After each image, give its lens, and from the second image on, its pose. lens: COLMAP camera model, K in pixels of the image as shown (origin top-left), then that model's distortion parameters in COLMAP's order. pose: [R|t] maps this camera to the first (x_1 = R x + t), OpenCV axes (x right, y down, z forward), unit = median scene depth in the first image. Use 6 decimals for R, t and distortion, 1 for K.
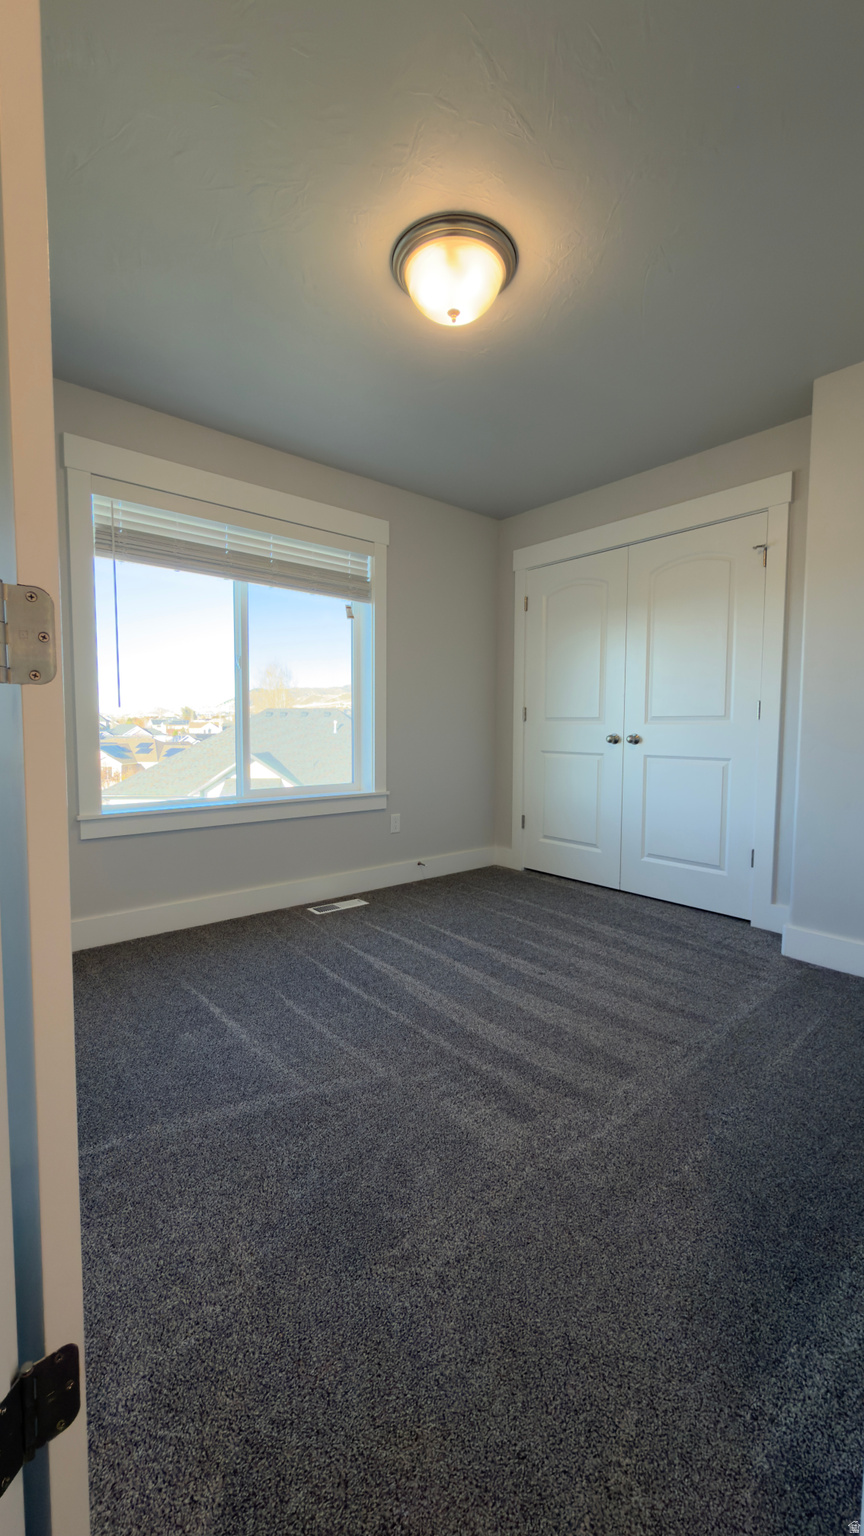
lens RADIAL K [[607.5, 0, 430.4], [0, 607.5, 766.6], [0, 0, 1]] dist [-0.001517, -0.000007]
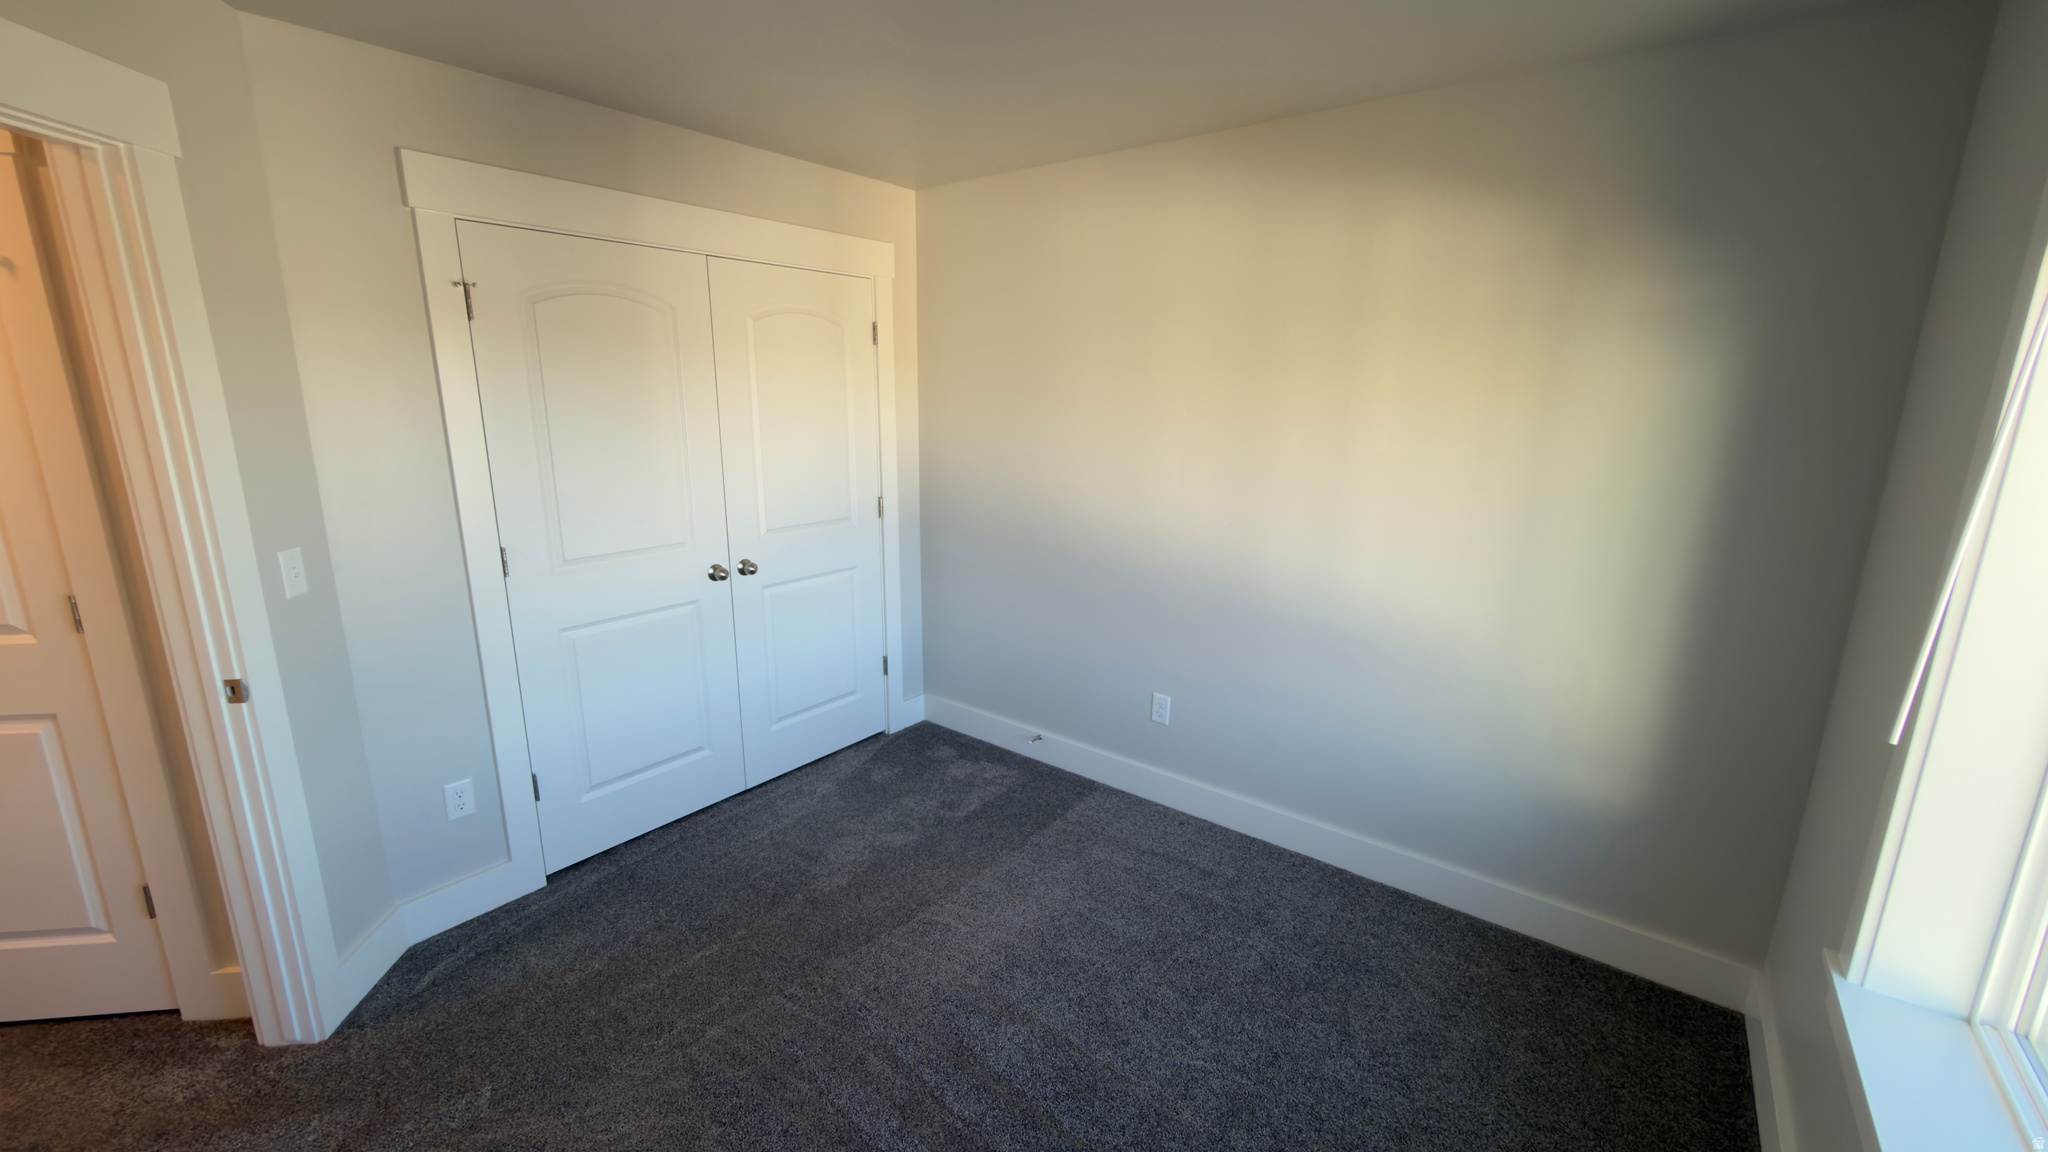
lens RADIAL K [[810.0, 0, 1023.1], [0, 810.0, 570.4], [0, 0, 1]] dist [-0.001517, -0.000007]
pose [[-0.197750, -0.230049, 0.952876, -0.635721], [0.043837, 0.969024, 0.243045, -0.273439], [-0.979272, 0.089833, -0.181539, 0.980067]]
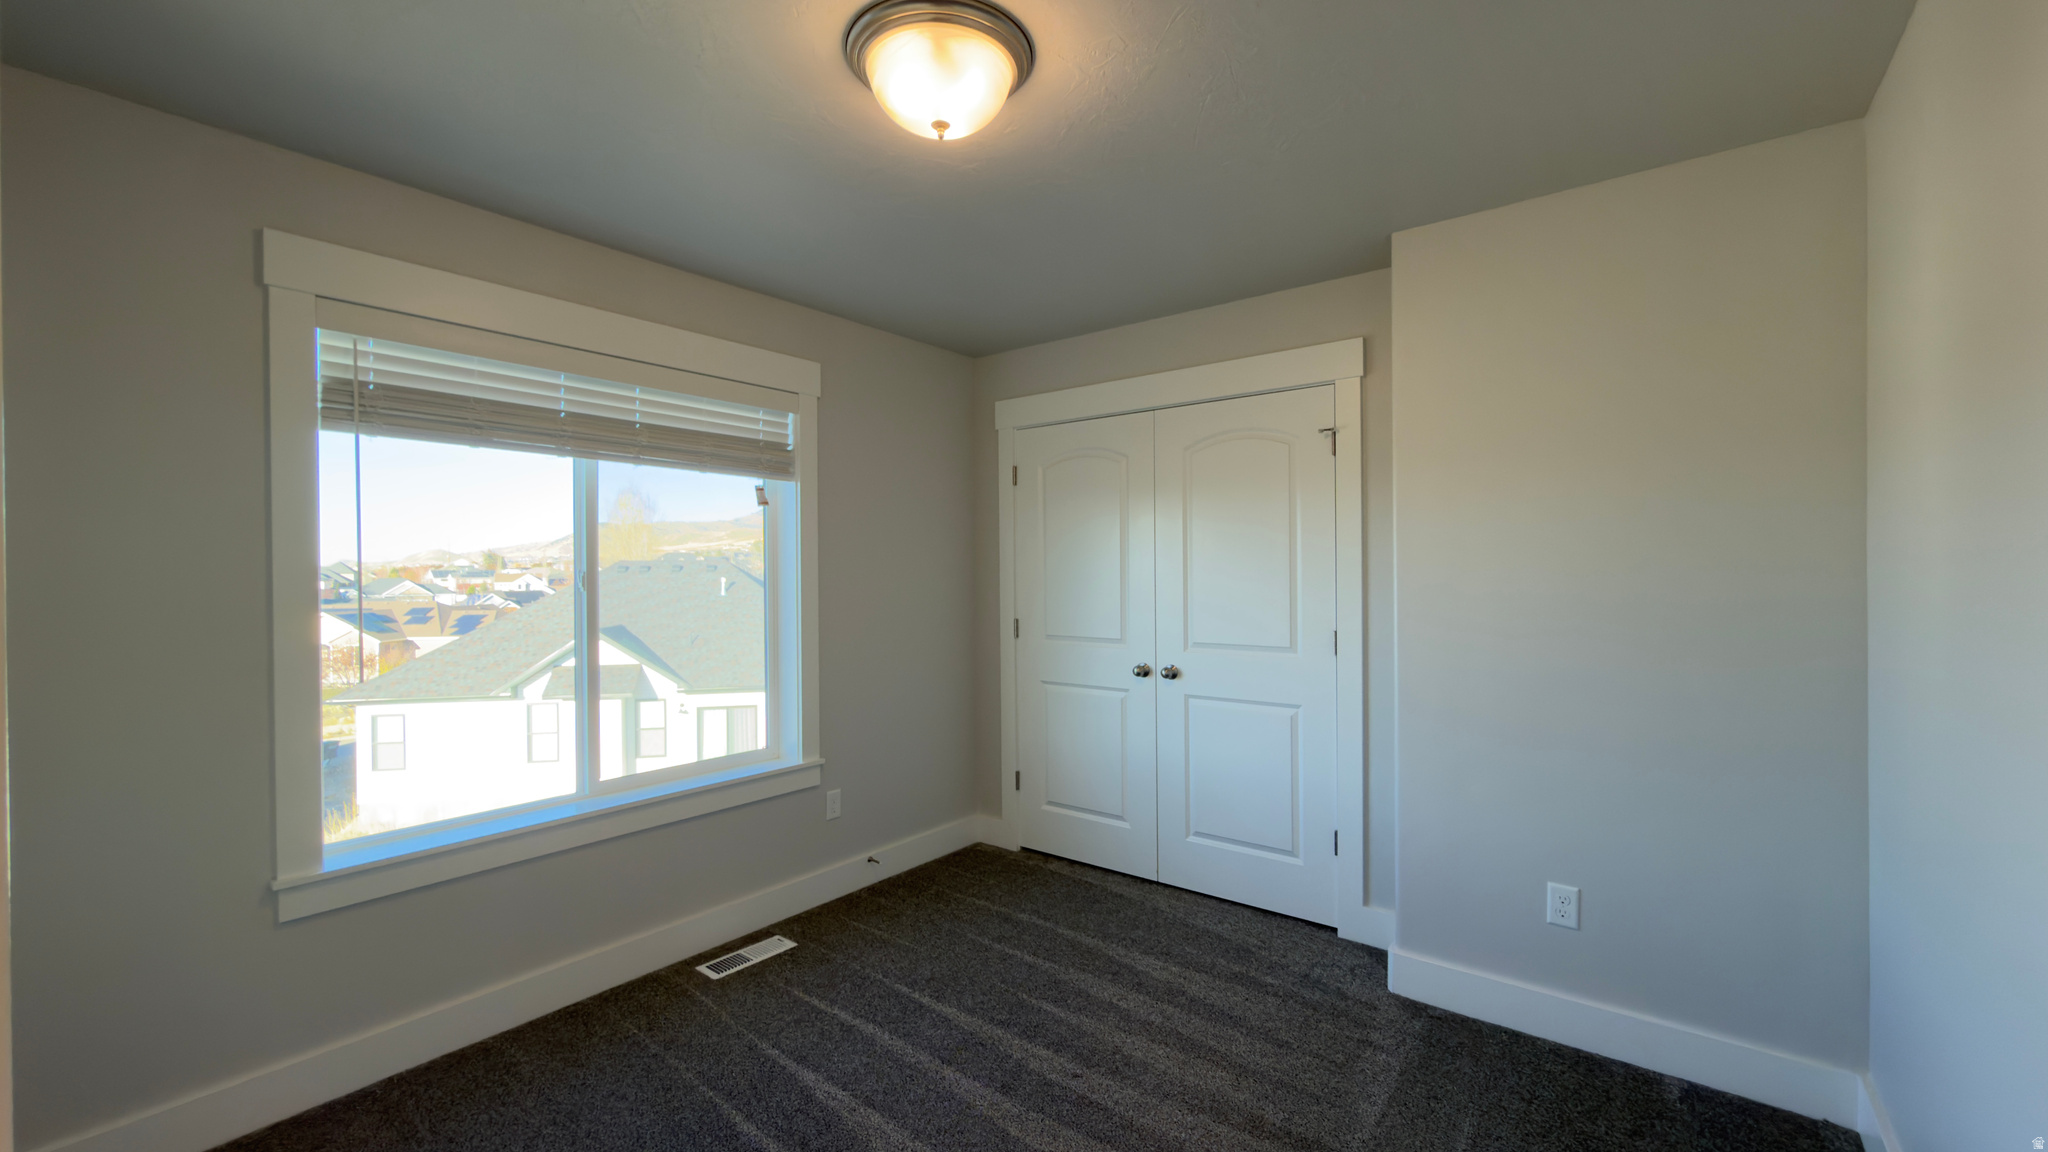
lens RADIAL K [[810.0, 0, 1021.9], [0, 810.0, 576.4], [0, 0, 1]] dist [-0.001517, -0.000007]
pose [[0.979928, -0.013313, 0.198907, -0.034938], [0.025673, 0.997887, -0.059689, -0.120546], [-0.197692, 0.063598, 0.978199, 0.088115]]
